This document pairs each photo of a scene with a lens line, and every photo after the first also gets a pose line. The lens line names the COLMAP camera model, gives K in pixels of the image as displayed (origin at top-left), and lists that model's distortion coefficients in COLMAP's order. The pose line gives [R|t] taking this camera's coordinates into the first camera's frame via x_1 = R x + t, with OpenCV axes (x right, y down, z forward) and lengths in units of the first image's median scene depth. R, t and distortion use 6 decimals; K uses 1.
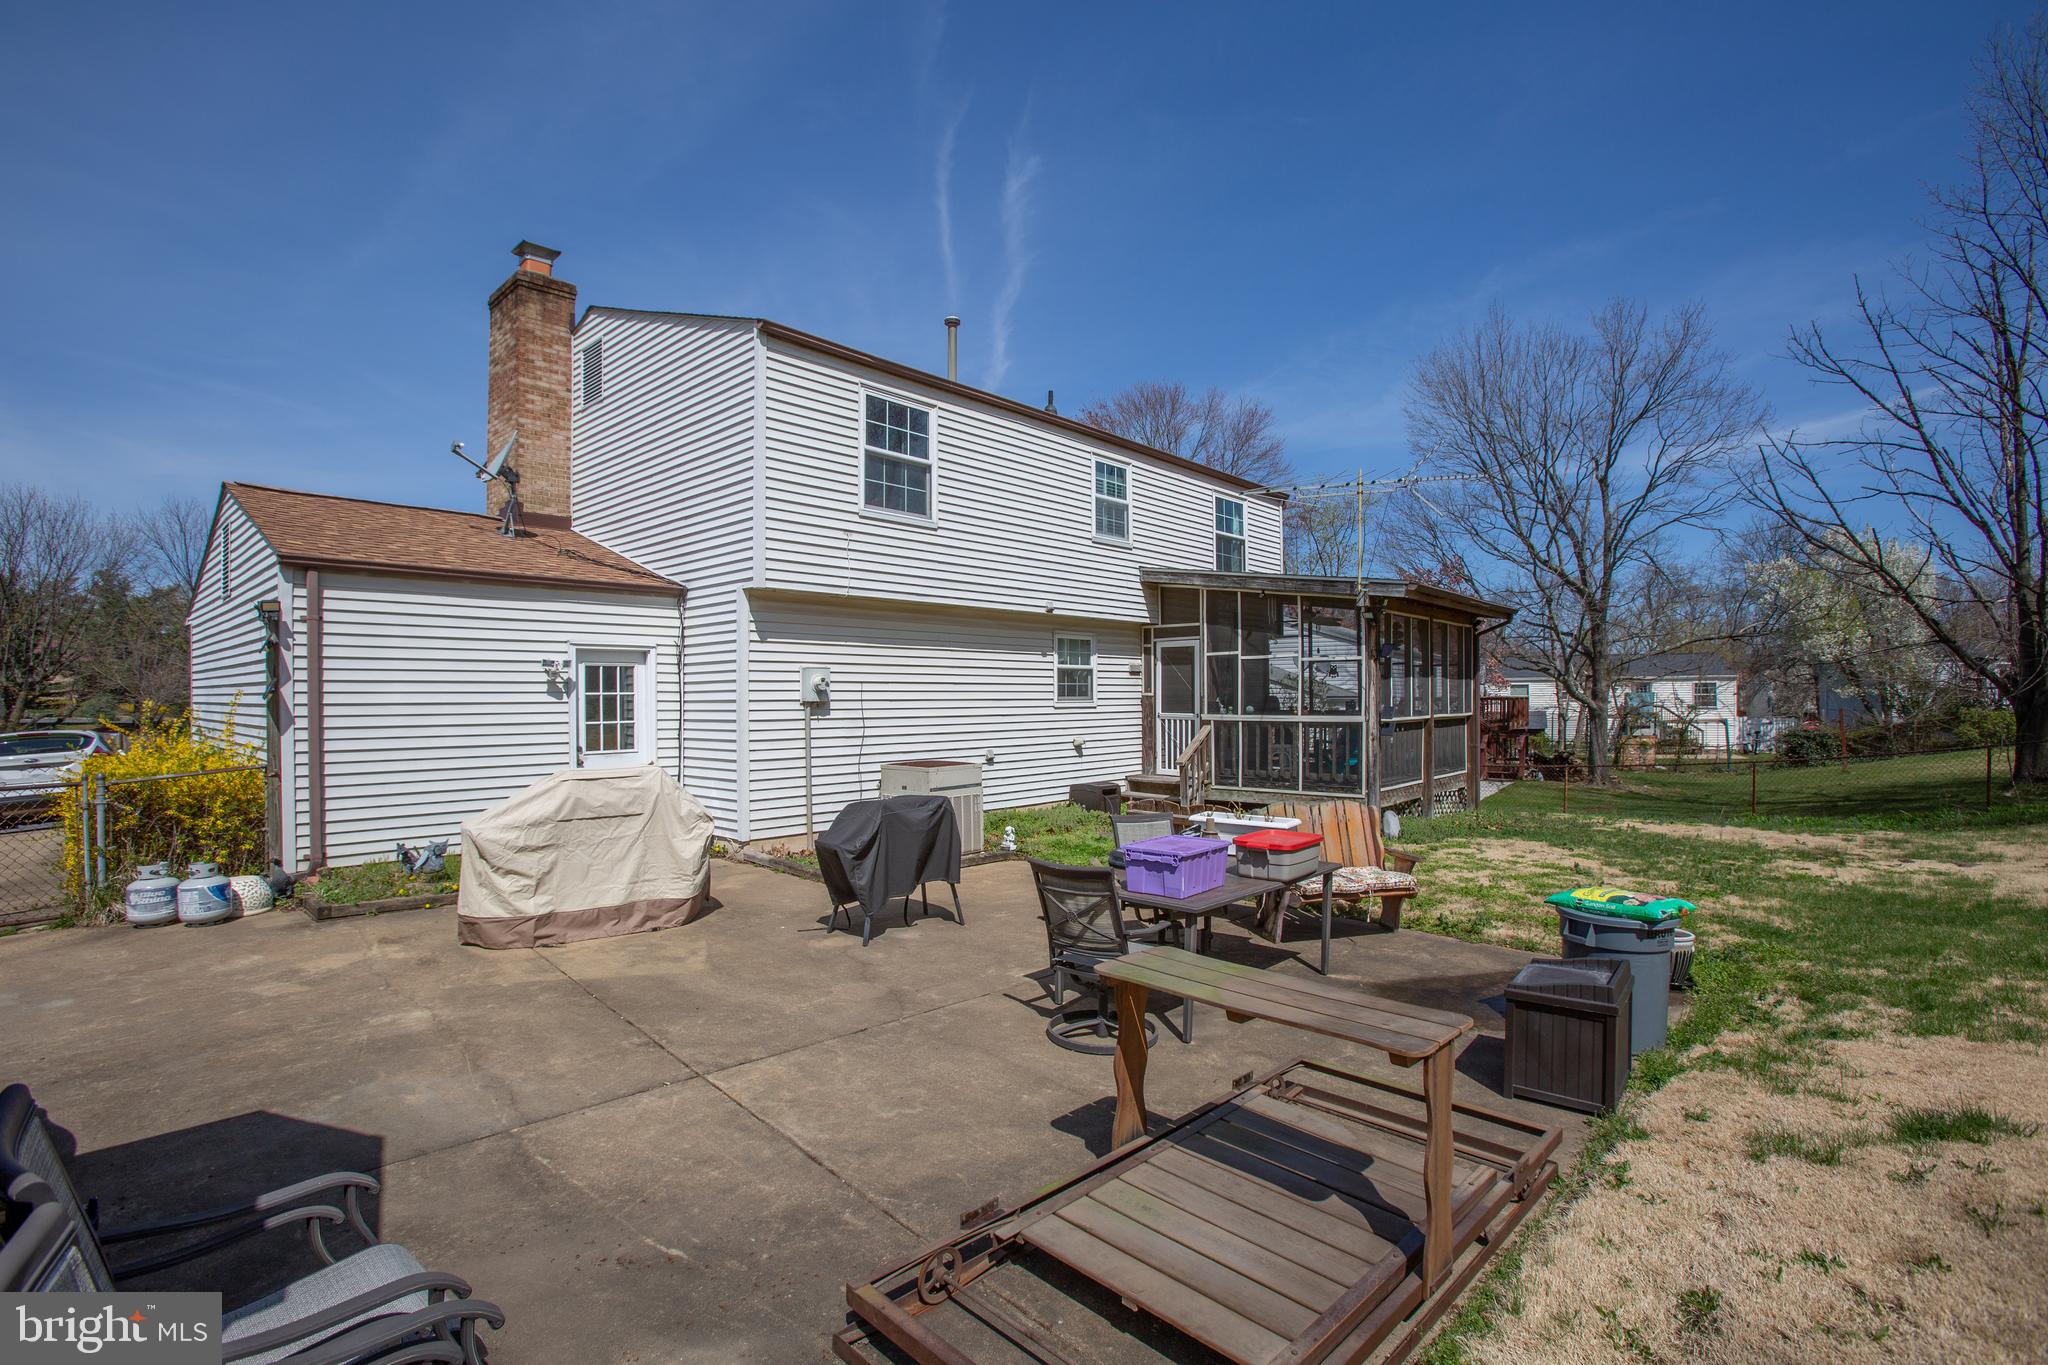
lens RADIAL K [[958.5, 0, 1010.1], [0, 958.5, 692.9], [0, 0, 1]] dist [-0.056467, 0.024308]
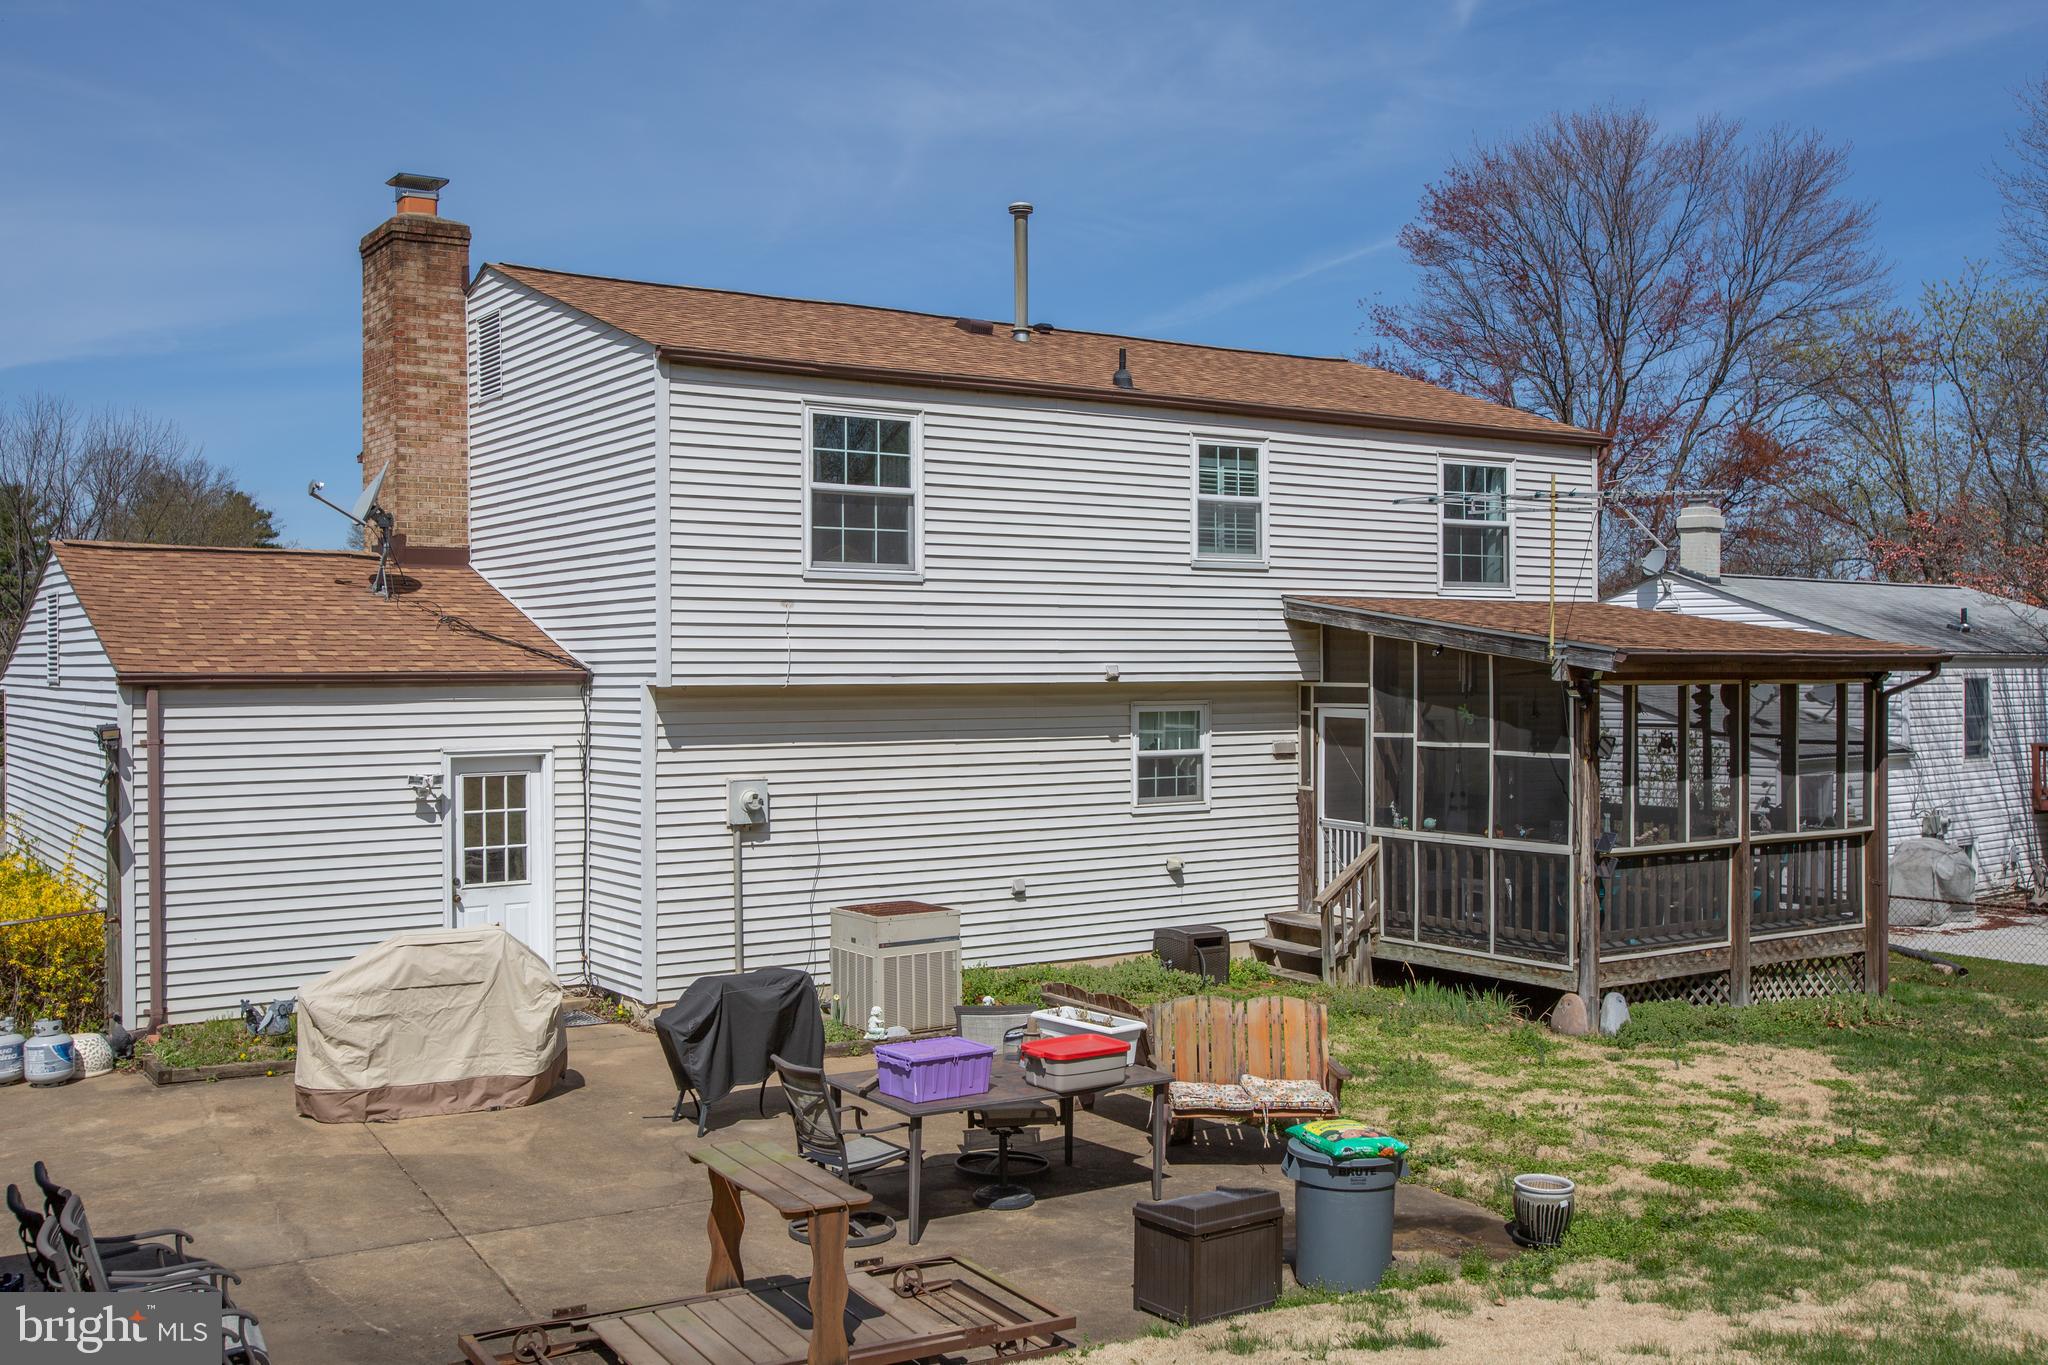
lens RADIAL K [[2004.9, 0, 1004.1], [0, 2004.9, 687.3], [0, 0, 1]] dist [0.043300, 0.000000]
pose [[0.971925, 0.005197, -0.235232, 0.404702], [-0.000845, 0.999827, 0.018599, -0.140654], [0.235288, -0.017878, 0.971761, -0.554752]]
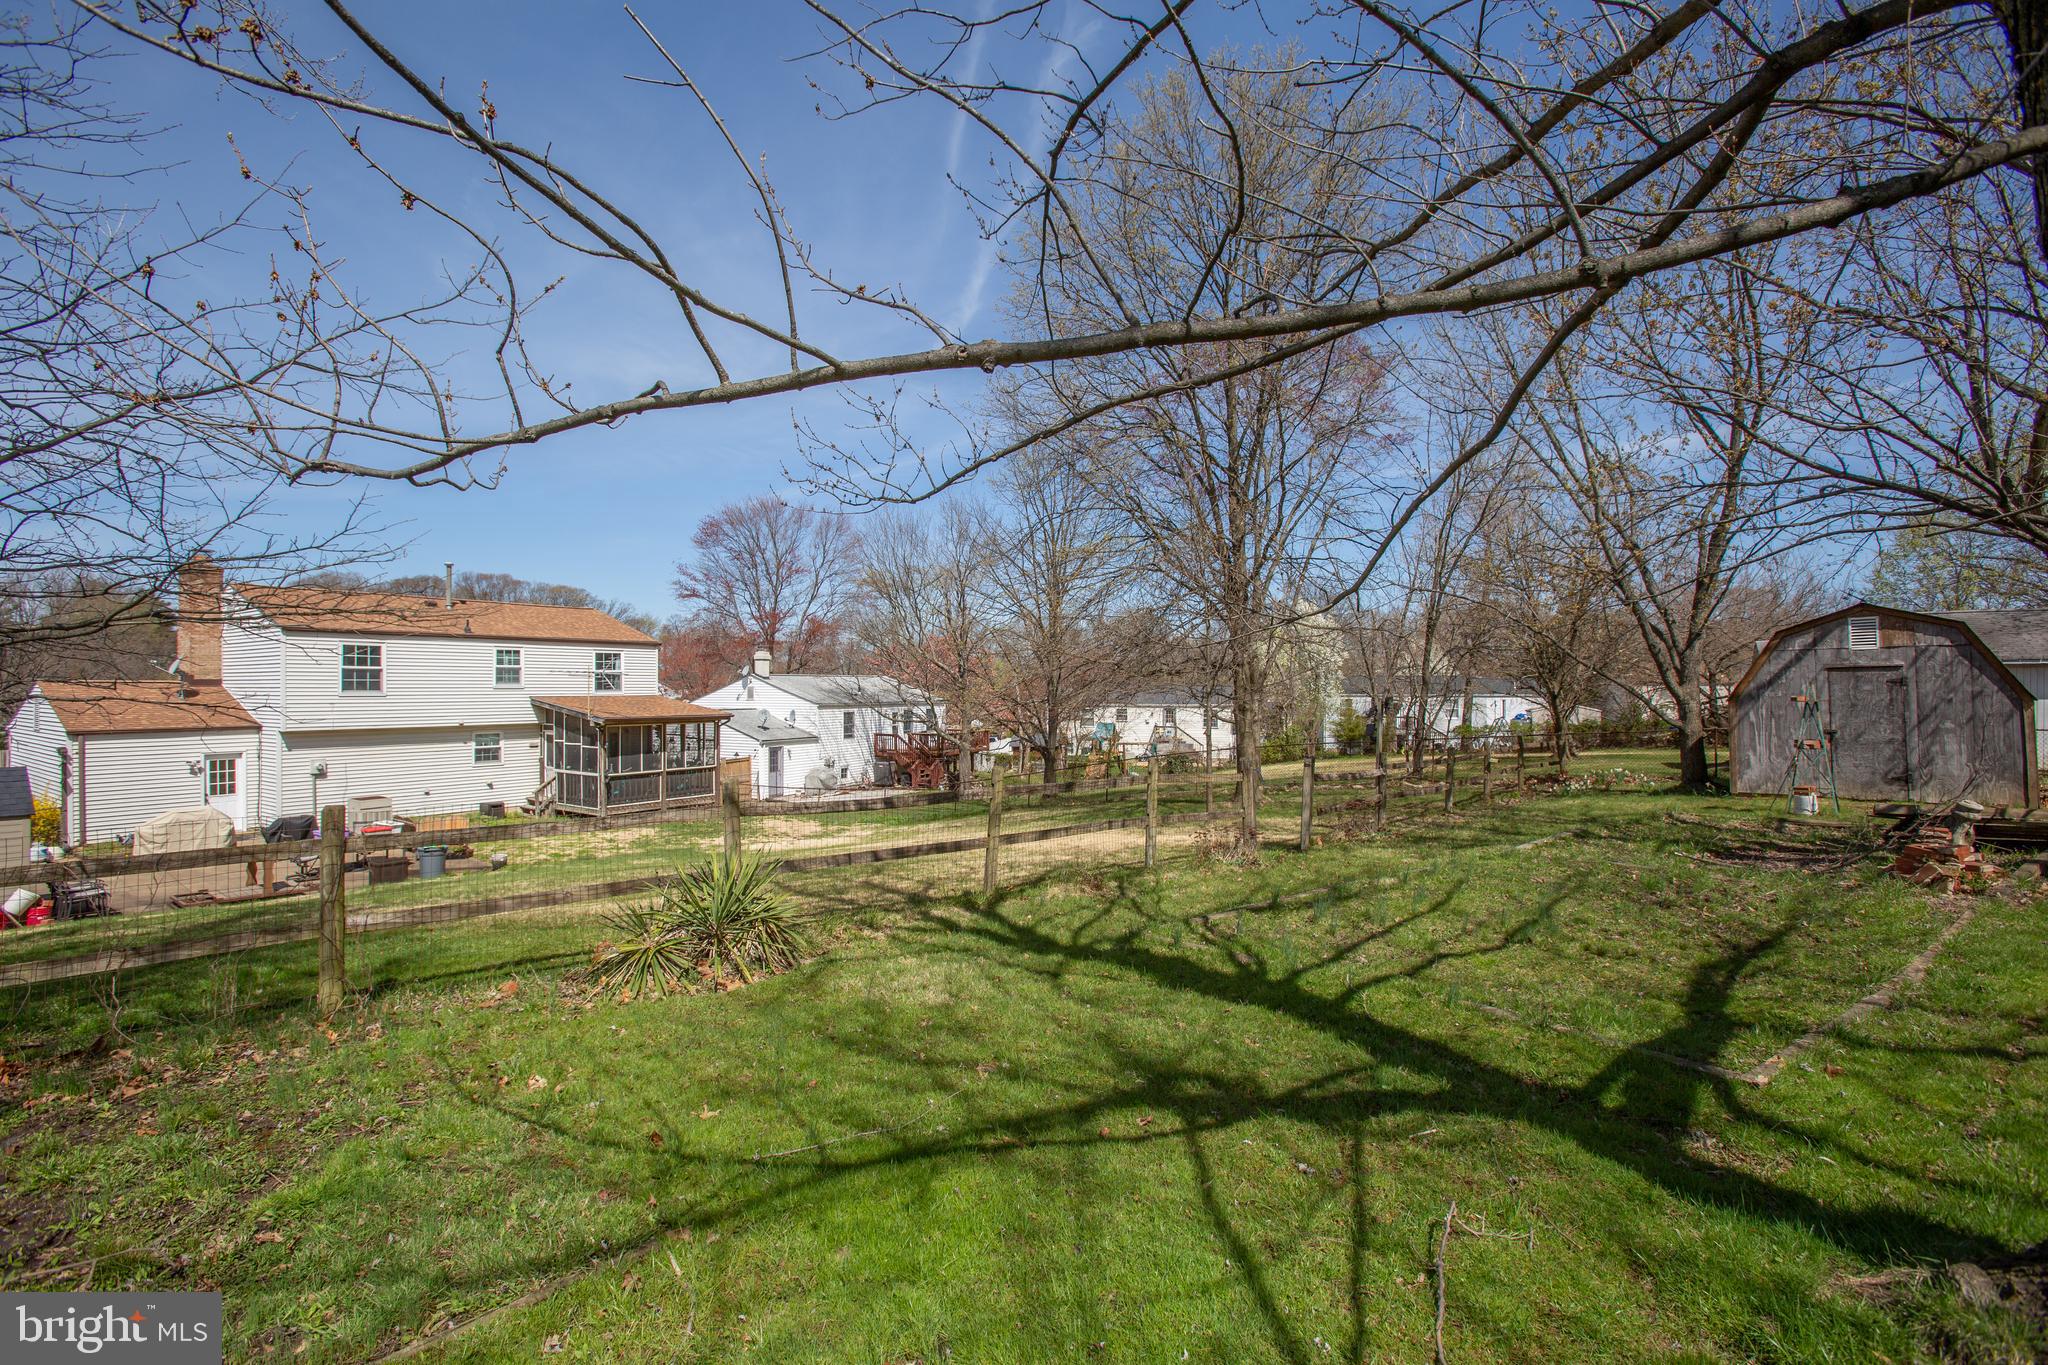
lens RADIAL K [[958.5, 0, 1019.3], [0, 958.5, 681.9], [0, 0, 1]] dist [-0.056467, 0.024308]
pose [[0.988574, 0.007780, 0.150533, 1.291103], [-0.008426, 0.999958, 0.003654, -0.266466], [-0.150498, -0.004881, 0.988598, -1.736161]]
